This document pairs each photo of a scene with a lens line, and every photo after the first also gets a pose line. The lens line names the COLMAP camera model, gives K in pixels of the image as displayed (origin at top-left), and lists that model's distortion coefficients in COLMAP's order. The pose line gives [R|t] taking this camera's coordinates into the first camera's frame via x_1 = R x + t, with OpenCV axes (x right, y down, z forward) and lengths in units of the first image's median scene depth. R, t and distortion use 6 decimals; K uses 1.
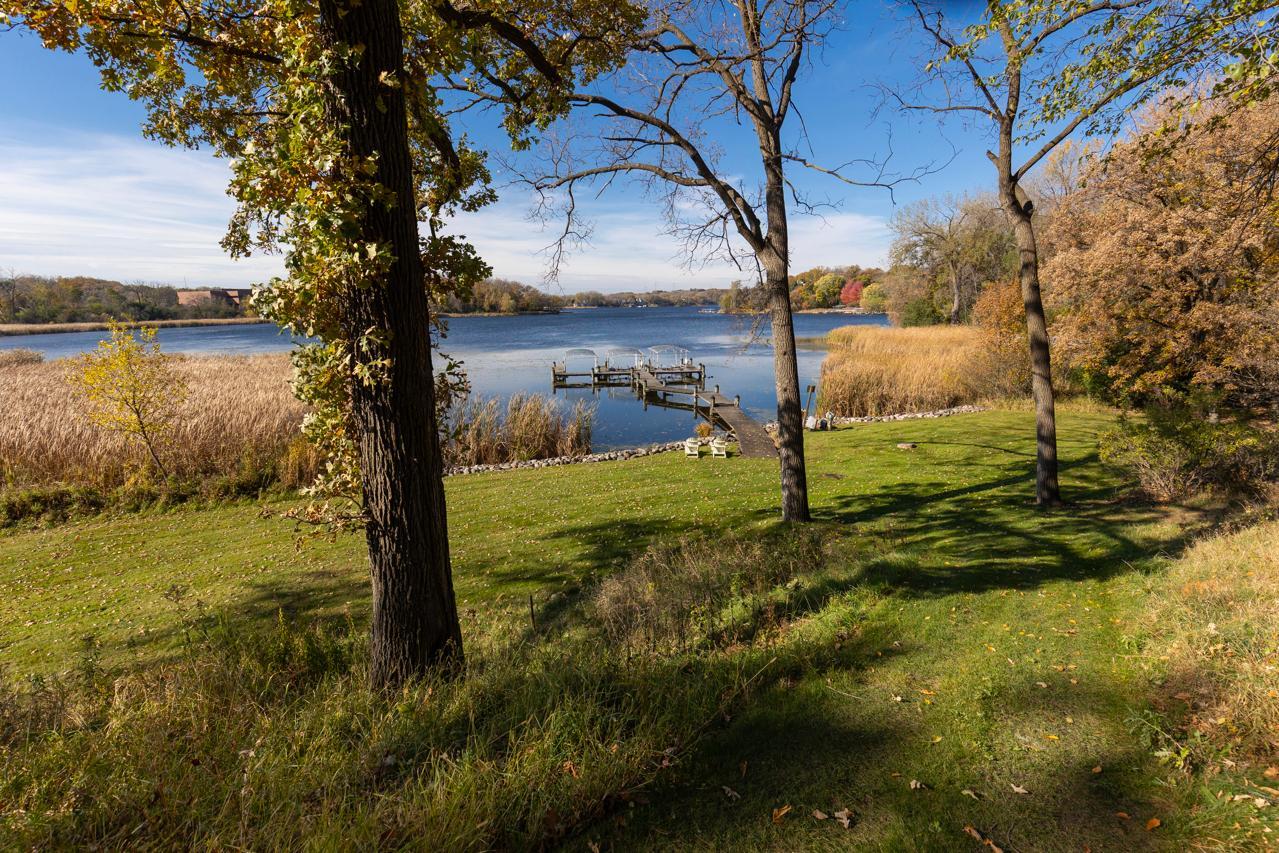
lens RADIAL K [[808.6, 0, 639.5], [0, 808.6, 426.5], [0, 0, 1]] dist [0.003791, -0.000204]
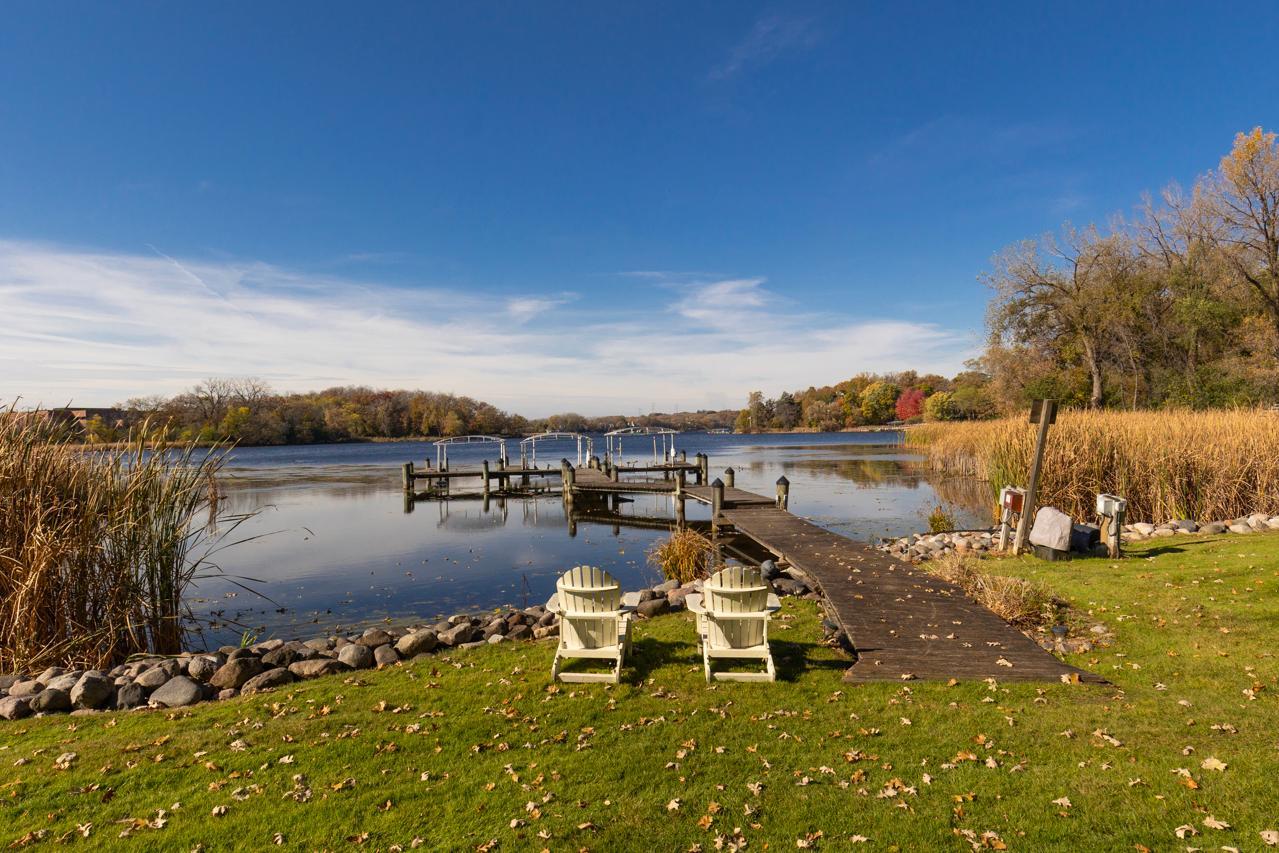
lens RADIAL K [[808.6, 0, 639.5], [0, 808.6, 426.5], [0, 0, 1]] dist [0.003791, -0.000204]
pose [[0.999611, -0.017330, -0.021837, 0.026682], [0.012469, 0.978520, -0.205775, 0.006583], [0.024934, 0.205422, 0.978356, 0.265369]]
